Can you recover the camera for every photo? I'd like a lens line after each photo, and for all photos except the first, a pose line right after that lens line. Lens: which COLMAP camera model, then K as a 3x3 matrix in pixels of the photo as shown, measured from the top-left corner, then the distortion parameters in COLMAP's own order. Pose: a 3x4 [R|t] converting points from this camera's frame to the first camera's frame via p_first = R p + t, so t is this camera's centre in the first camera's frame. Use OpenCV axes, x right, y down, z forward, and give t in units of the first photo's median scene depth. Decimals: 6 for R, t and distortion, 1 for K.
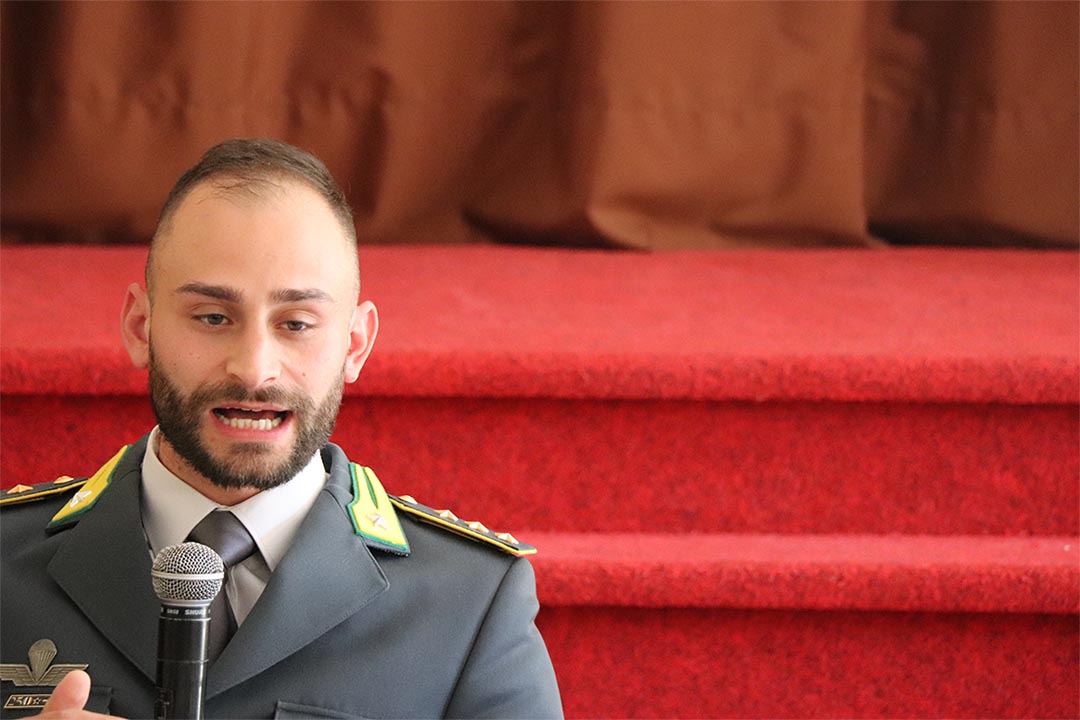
lens RADIAL K [[6776.4, 0, 540.4], [0, 6776.4, 248.1], [0, 0, 1]] dist [1.709254, 16.773523]
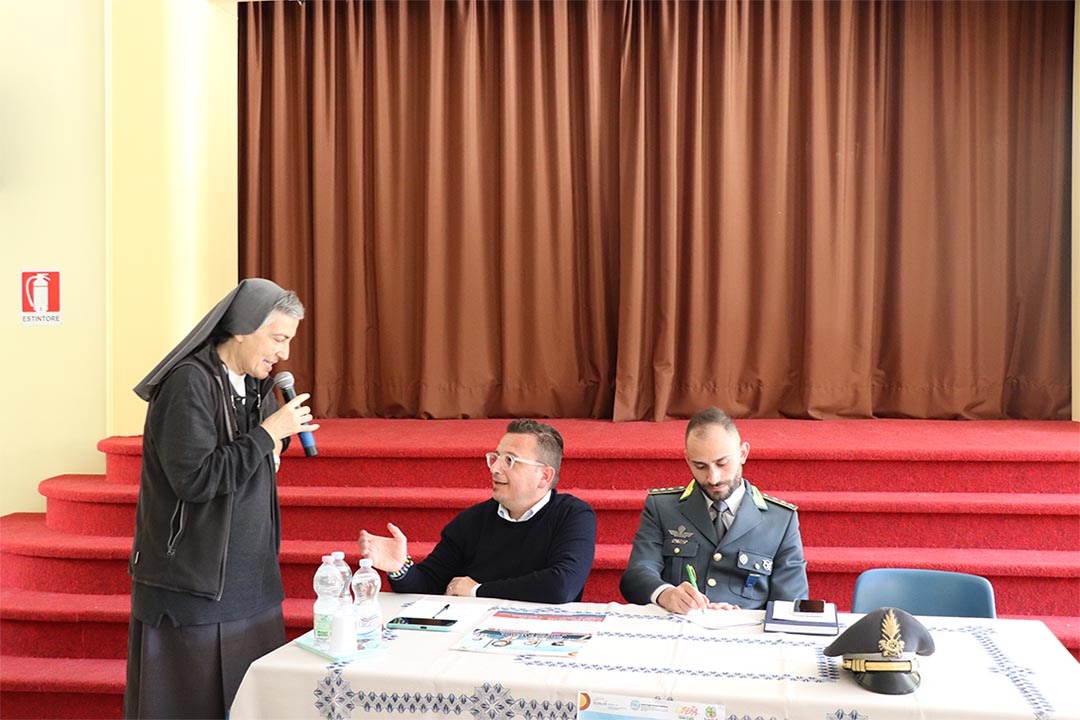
lens RADIAL K [[1206.3, 0, 540.0], [0, 1206.3, 360.0], [0, 0, 1]] dist [-0.032757, -0.013153]
pose [[0.978311, -0.014885, -0.206604, -0.001025], [0.008681, 0.999485, -0.030901, -0.018216], [0.206958, 0.028437, 0.977936, 0.228423]]
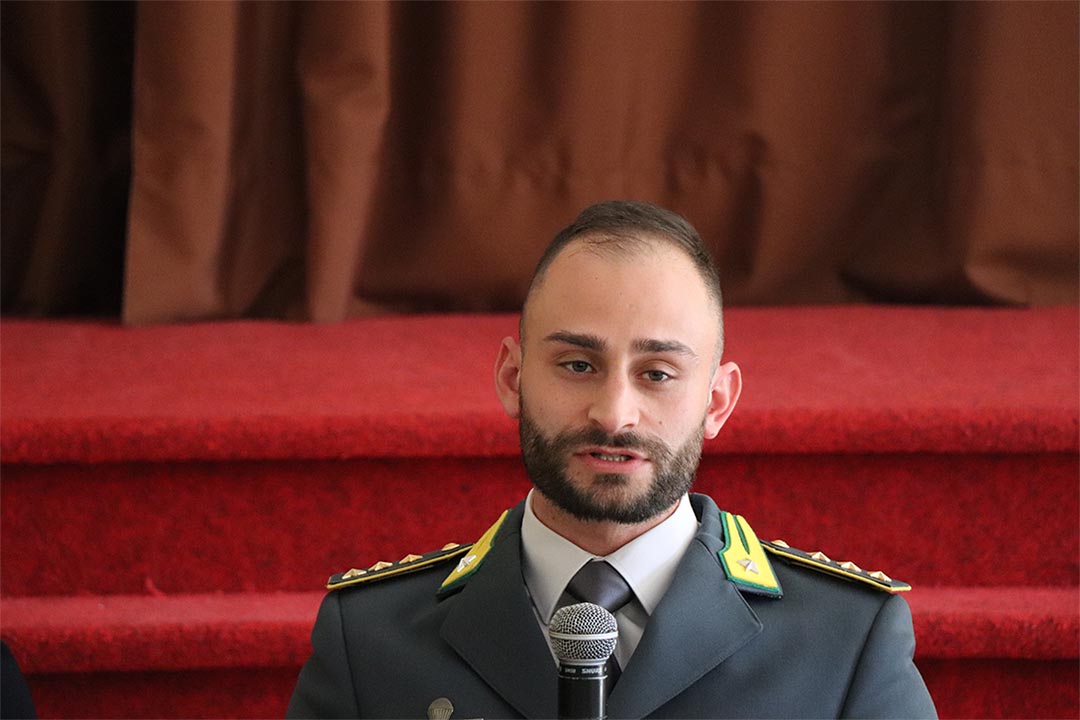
lens RADIAL K [[6391.6, 0, 540.0], [0, 6391.6, 360.0], [0, 0, 1]] dist [2.381820, -7.248828]
pose [[0.998149, -0.020068, -0.057409, -0.001398], [0.020471, 0.999770, 0.006444, 0.000821], [0.057266, -0.007607, 0.998330, 0.036423]]
